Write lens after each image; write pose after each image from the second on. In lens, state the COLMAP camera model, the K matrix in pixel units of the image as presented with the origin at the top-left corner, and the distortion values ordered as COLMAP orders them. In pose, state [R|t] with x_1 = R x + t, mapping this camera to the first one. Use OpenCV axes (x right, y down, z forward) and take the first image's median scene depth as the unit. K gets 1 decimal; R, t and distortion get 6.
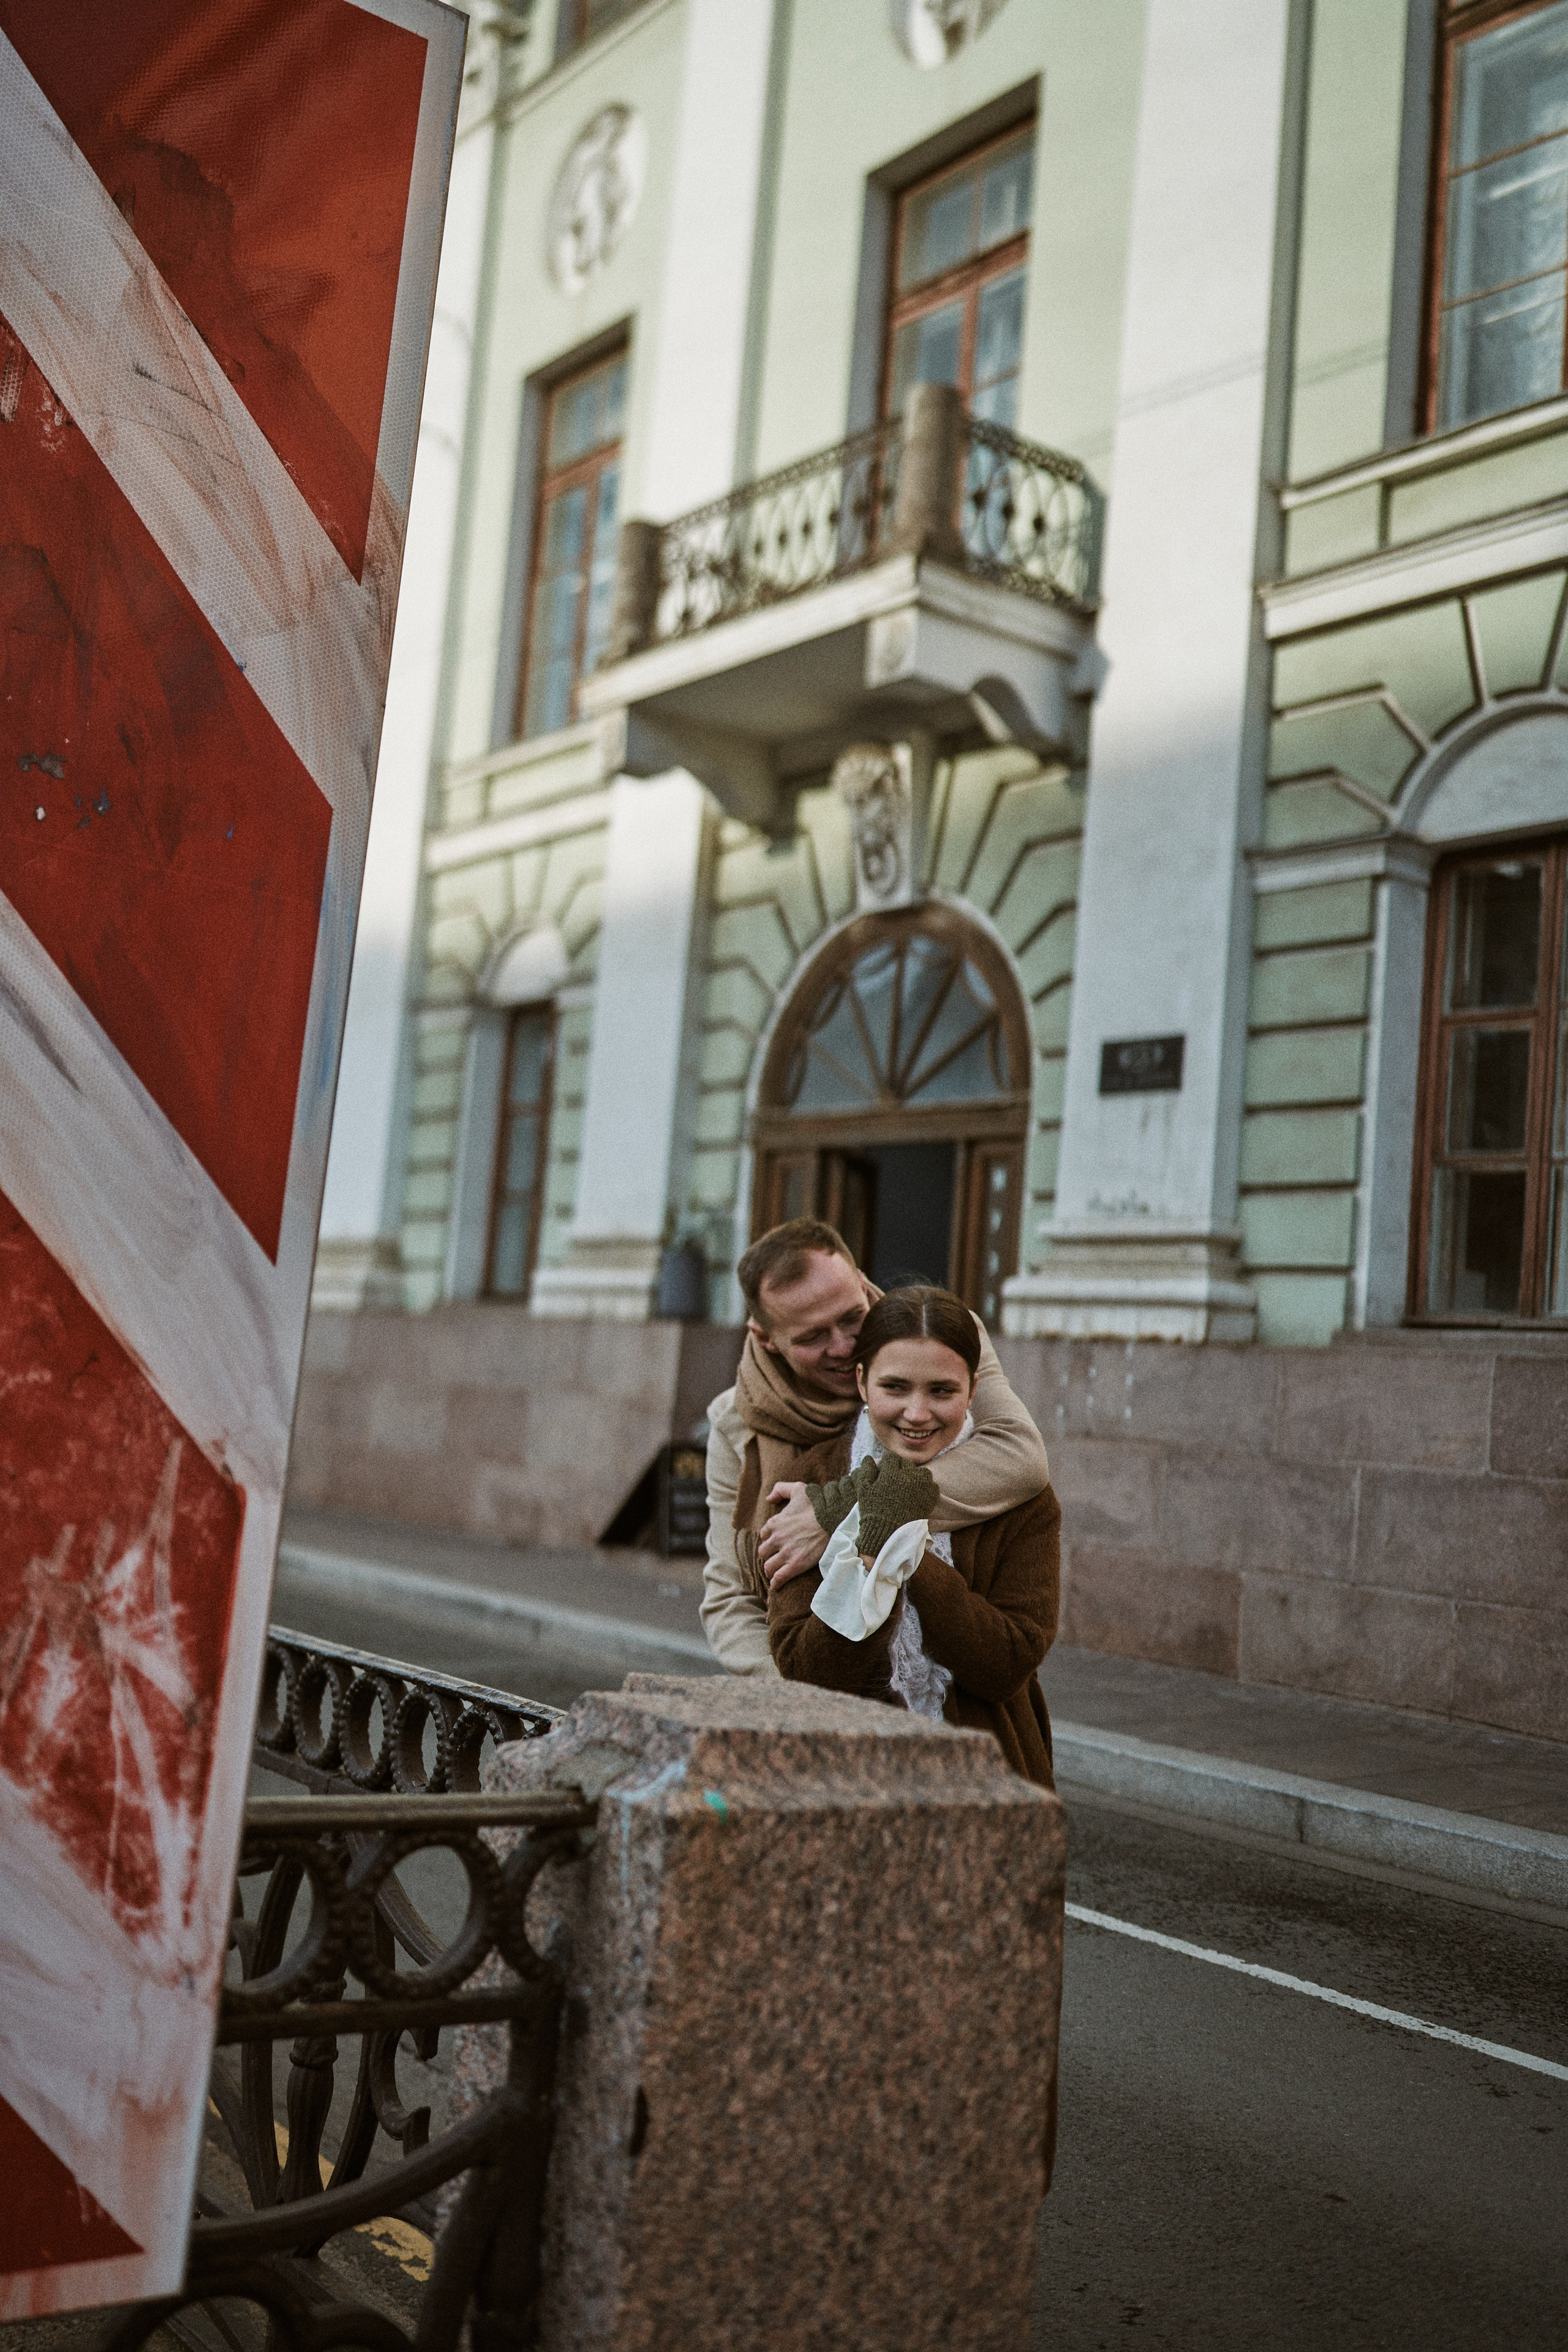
lens RADIAL K [[2251.6, 0, 773.8], [0, 2251.6, 1137.2], [0, 0, 1]] dist [0.001864, 0.019600]
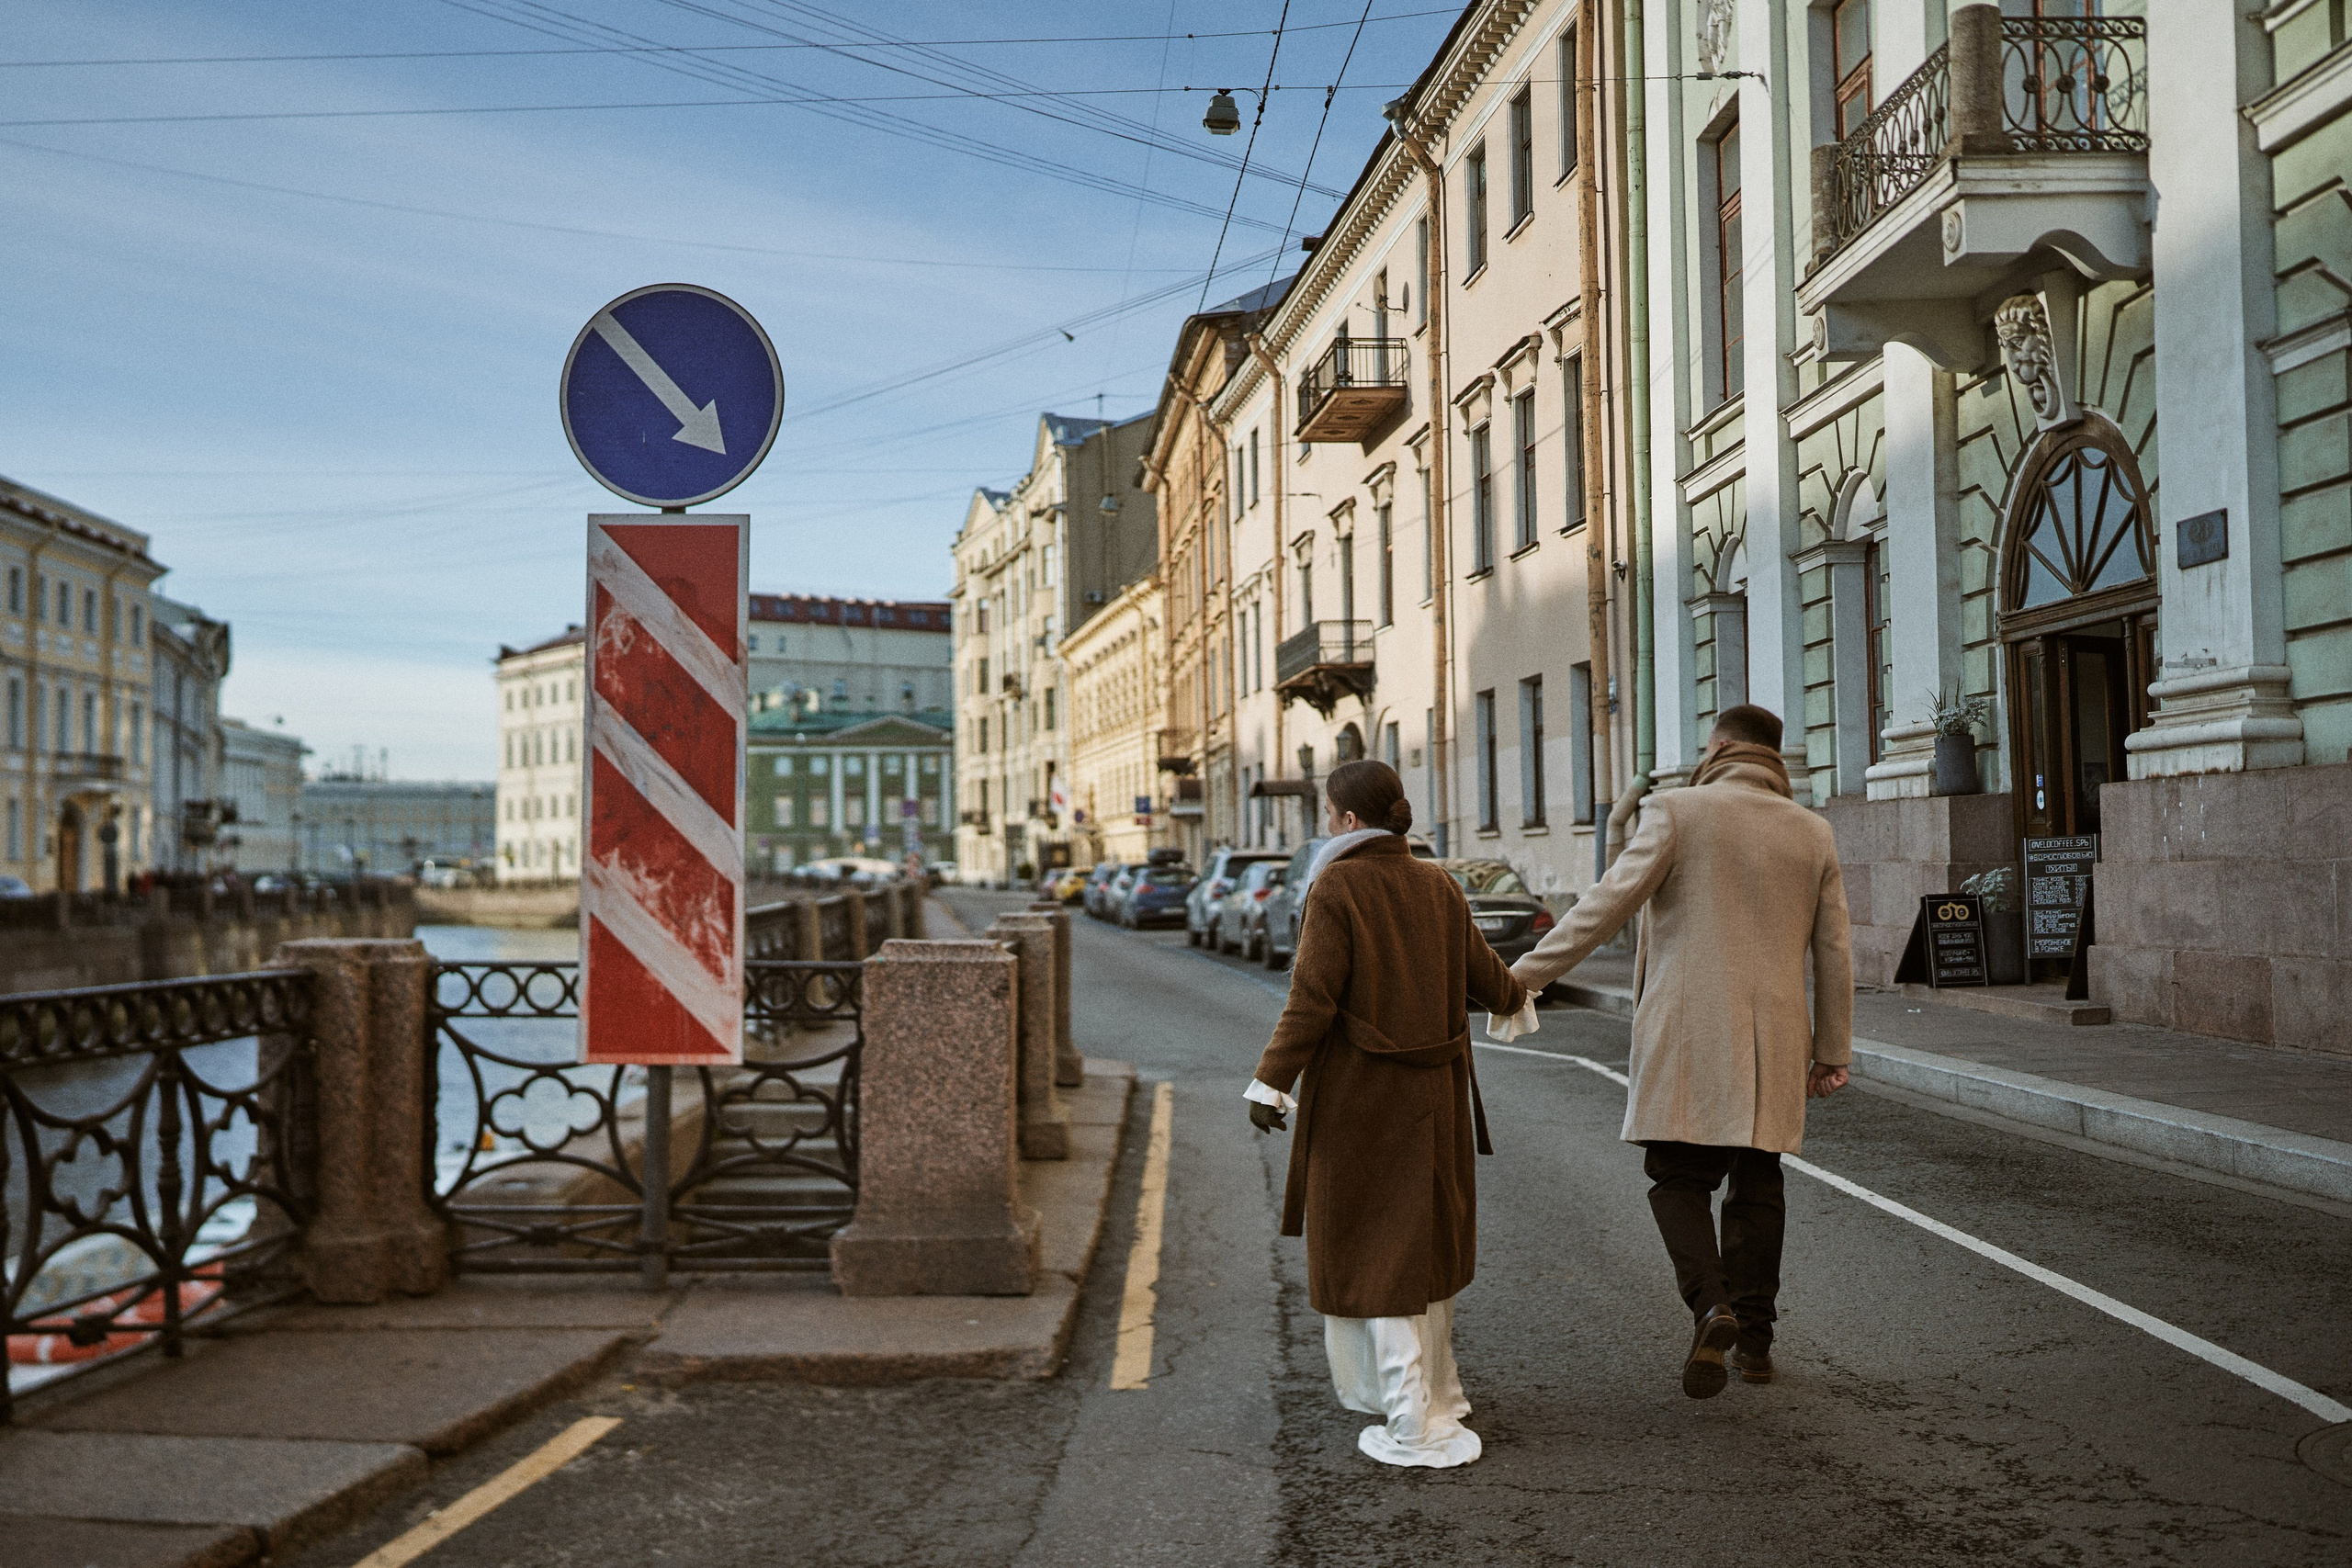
lens RADIAL K [[2175.9, 0, 1174.1], [0, 2175.9, 736.9], [0, 0, 1]] dist [0.040099, 0.005692]
pose [[0.812552, -0.124720, -0.569389, 0.304297], [0.143668, 0.989556, -0.011731, 0.005094], [0.564906, -0.072271, 0.821984, -0.205630]]
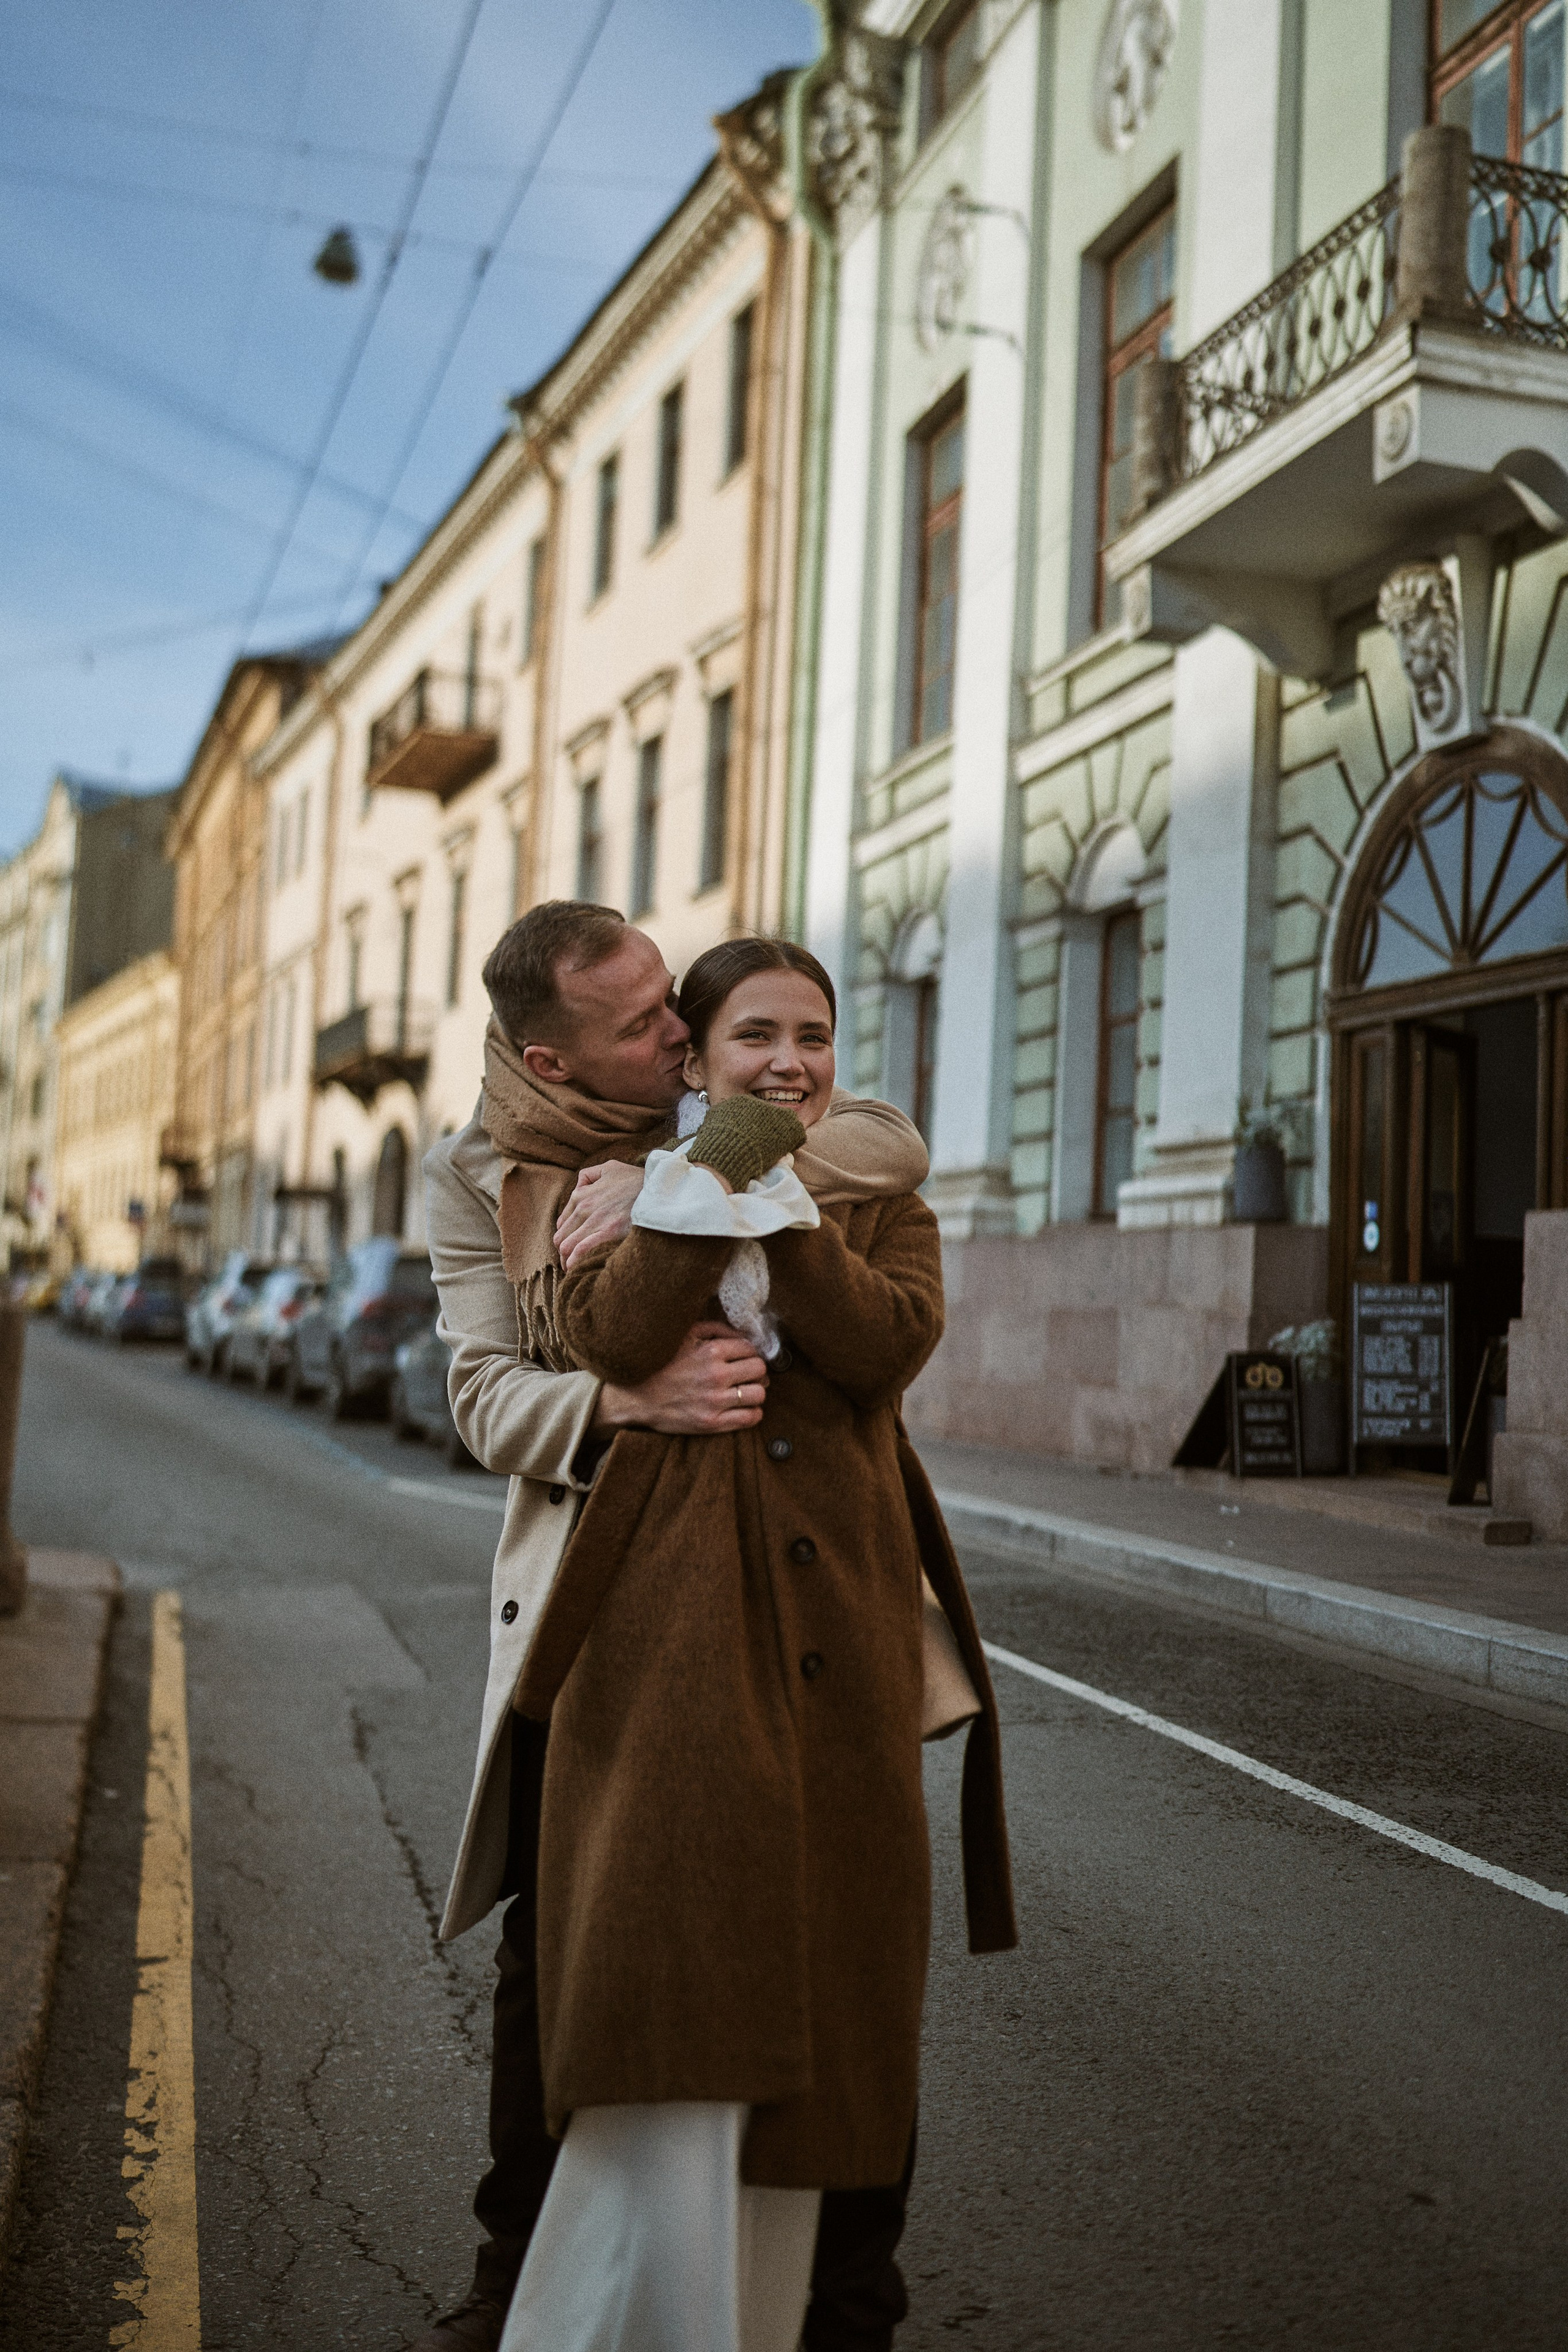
lens RADIAL K [[2251.6, 0, 773.8], [0, 2251.6, 1137.2], [0, 0, 1]] dist [0.001864, 0.019600]
pose [[0.938831, -0.061325, -0.338873, 0.091453], [0.065911, 0.997823, 0.002031, 0.033210], [0.338011, -0.024243, 0.940830, 0.071056]]
